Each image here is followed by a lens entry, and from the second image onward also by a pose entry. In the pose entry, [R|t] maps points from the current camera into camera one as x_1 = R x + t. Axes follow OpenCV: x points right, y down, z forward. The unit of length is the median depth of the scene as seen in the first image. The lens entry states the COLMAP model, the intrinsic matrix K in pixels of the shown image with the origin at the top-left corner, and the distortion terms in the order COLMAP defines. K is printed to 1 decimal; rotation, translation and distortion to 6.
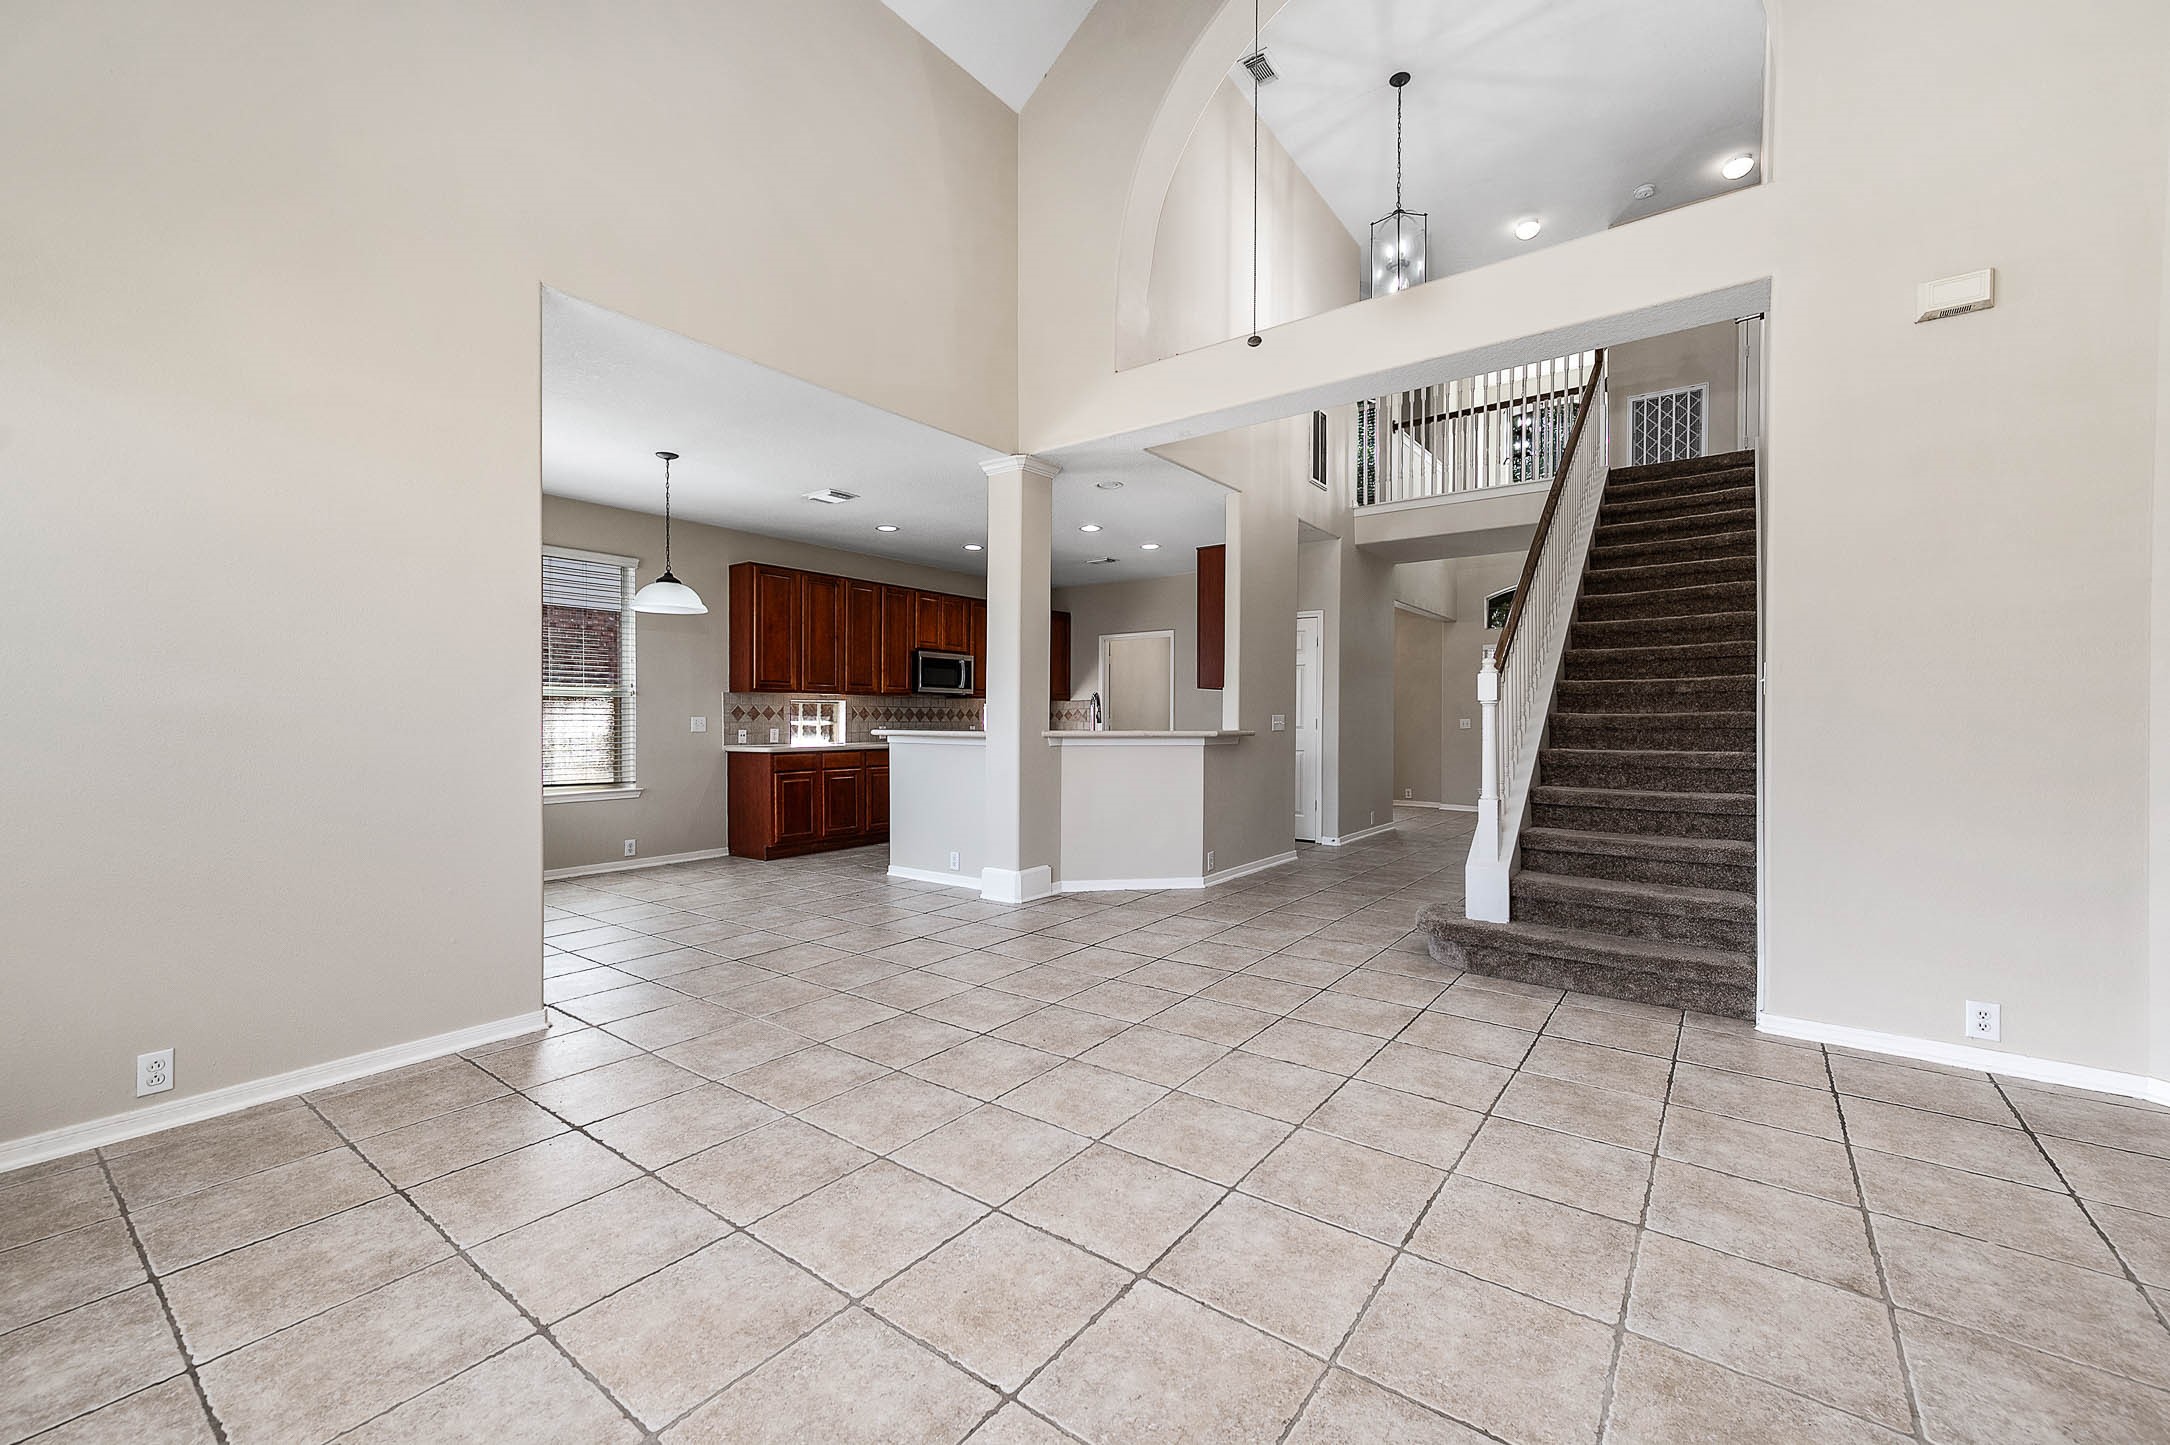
lens RADIAL K [[879.8, 0, 1105.7], [0, 879.8, 713.9], [0, 0, 1]] dist [0.005578, 0.001416]
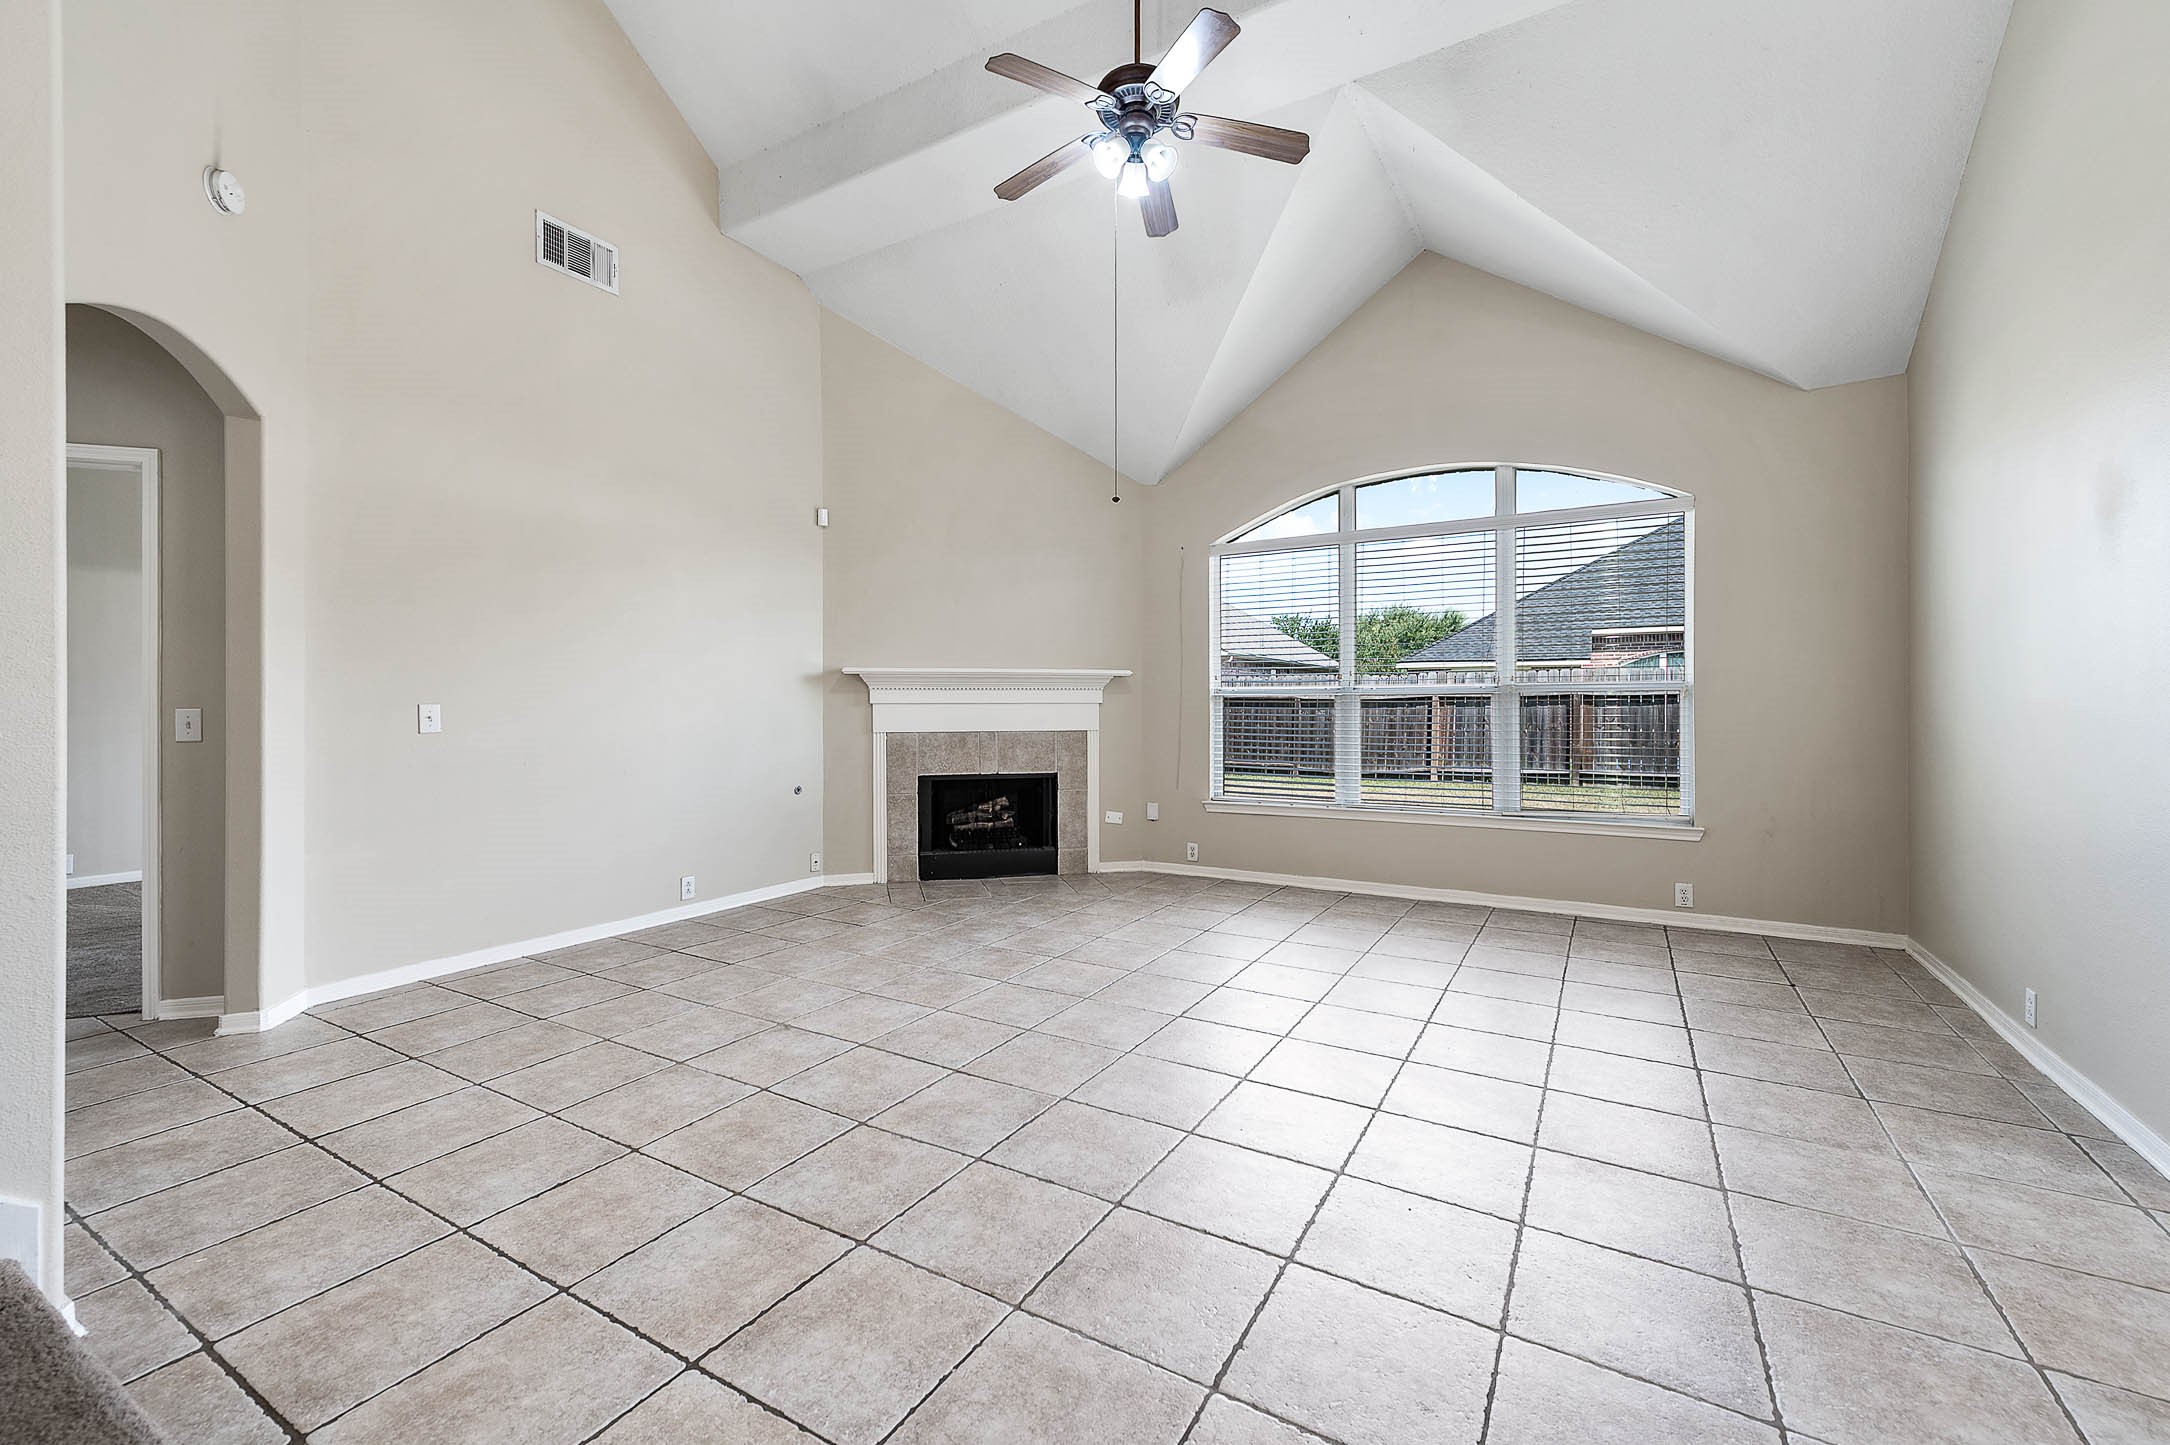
lens RADIAL K [[879.8, 0, 1098.7], [0, 879.8, 709.4], [0, 0, 1]] dist [0.005578, 0.001416]
pose [[-0.995411, 0.003129, -0.095644, 0.107250], [0.003001, 0.999994, 0.001482, 0.000635], [0.095649, 0.001188, -0.995414, 0.796223]]
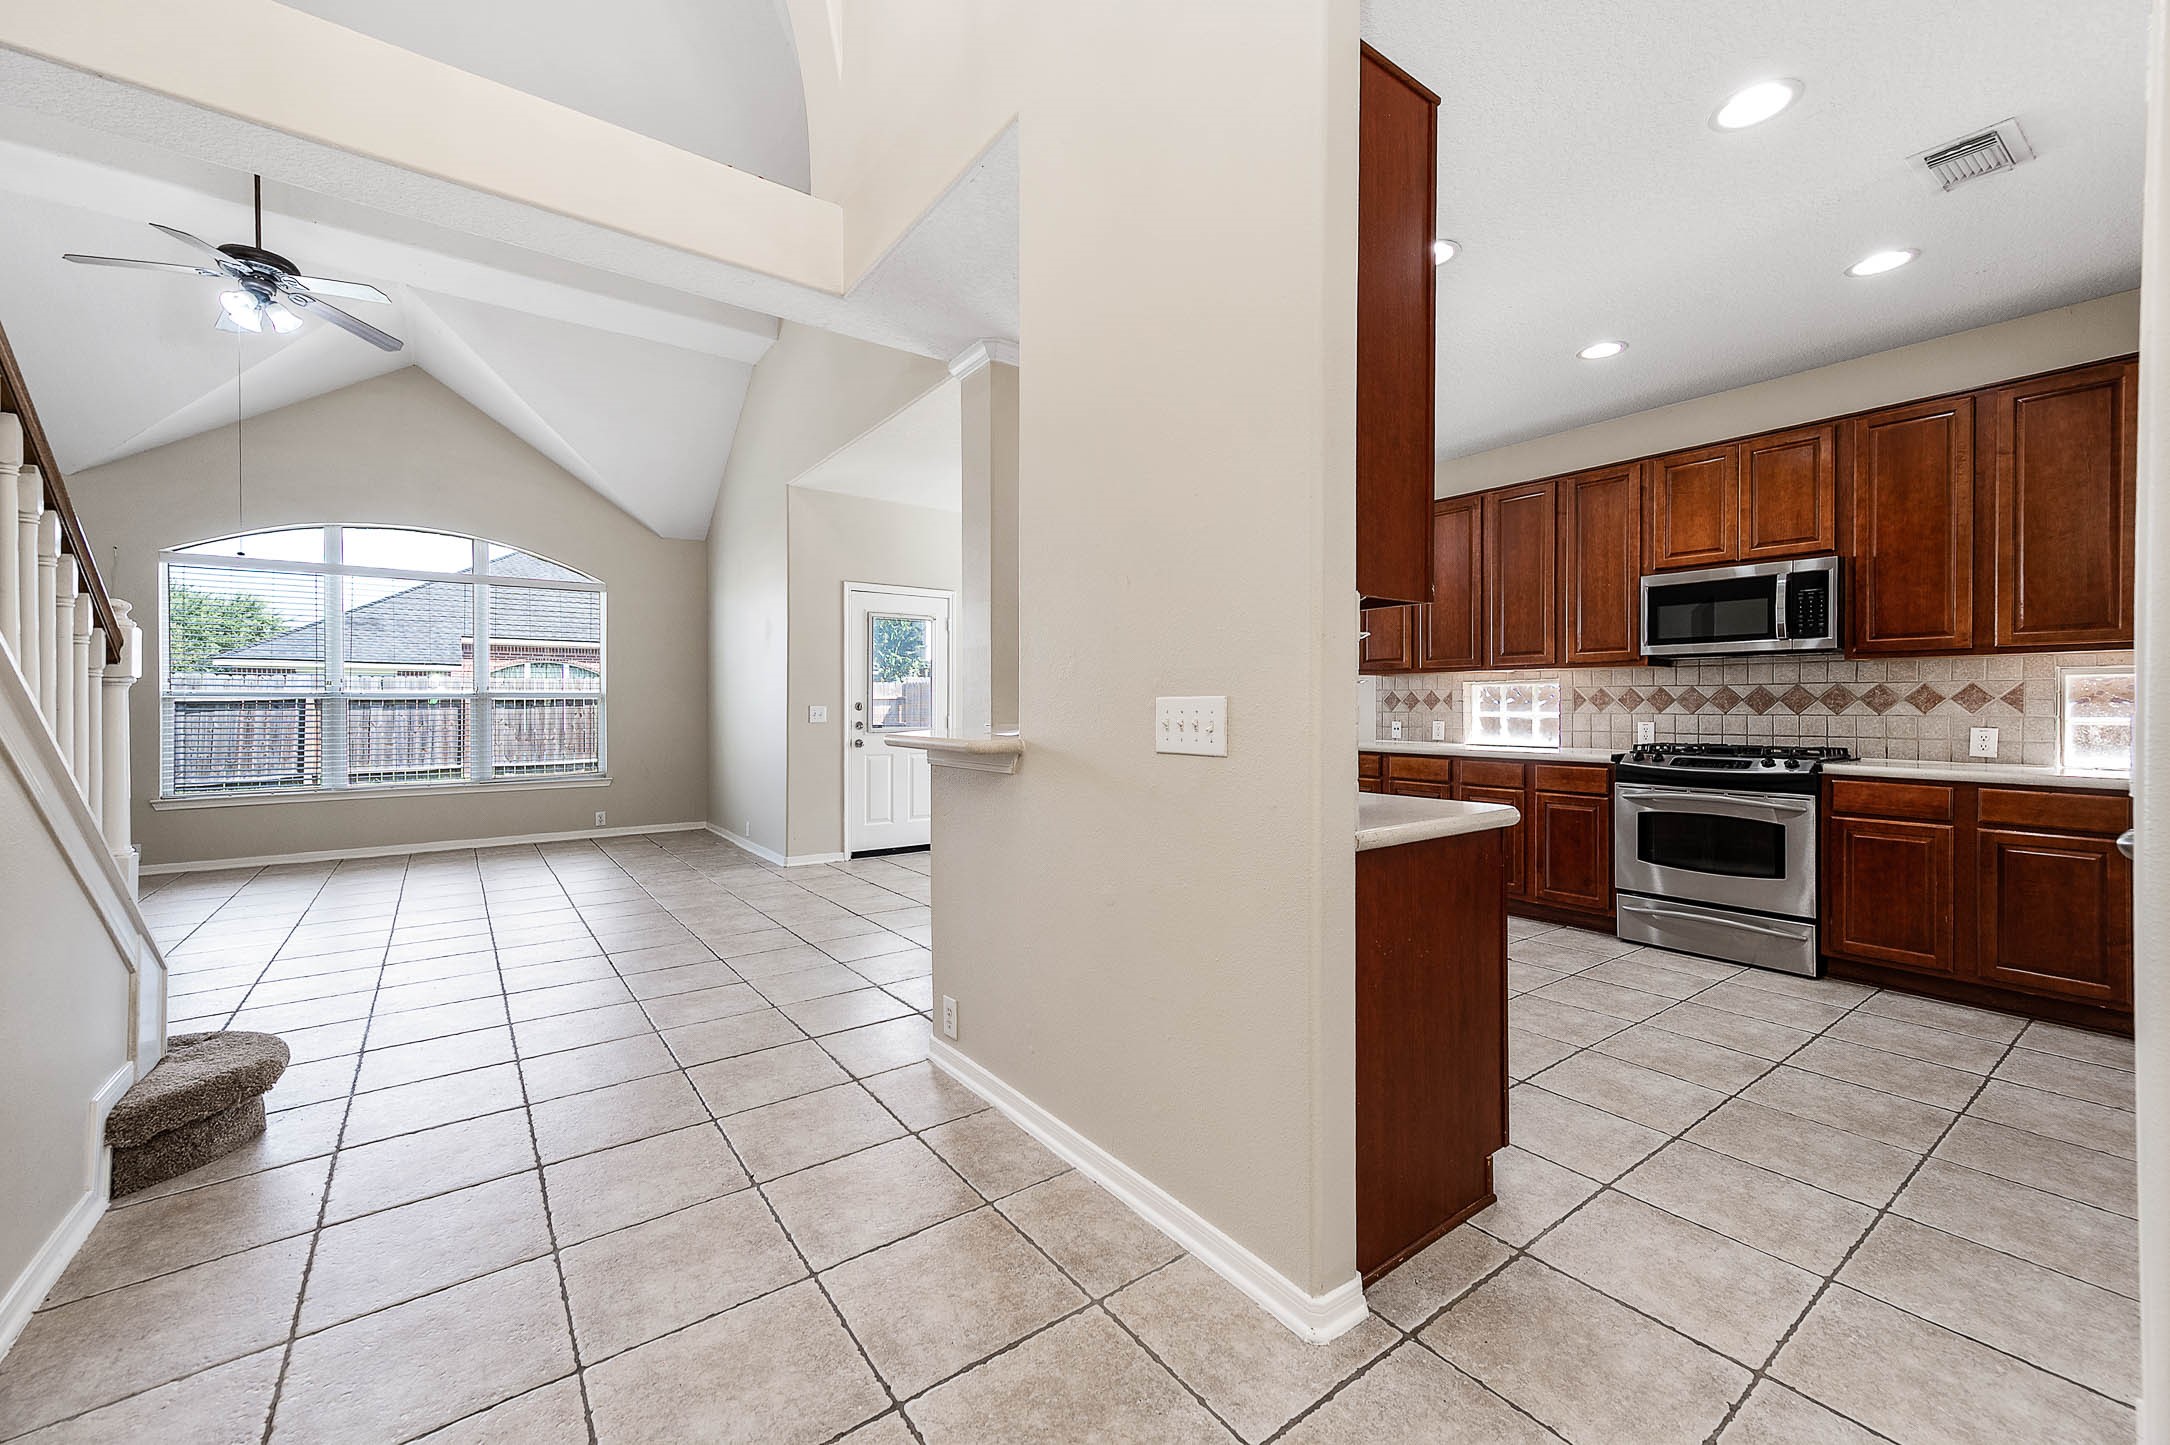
lens RADIAL K [[857.4, 0, 1085.2], [0, 857.4, 706.8], [0, 0, 1]] dist [0.005504, 0.001557]
pose [[-0.303997, -0.000179, -0.952673, 0.491279], [0.005143, 0.999985, -0.001829, 0.005376], [0.952659, -0.005456, -0.303992, 1.124944]]
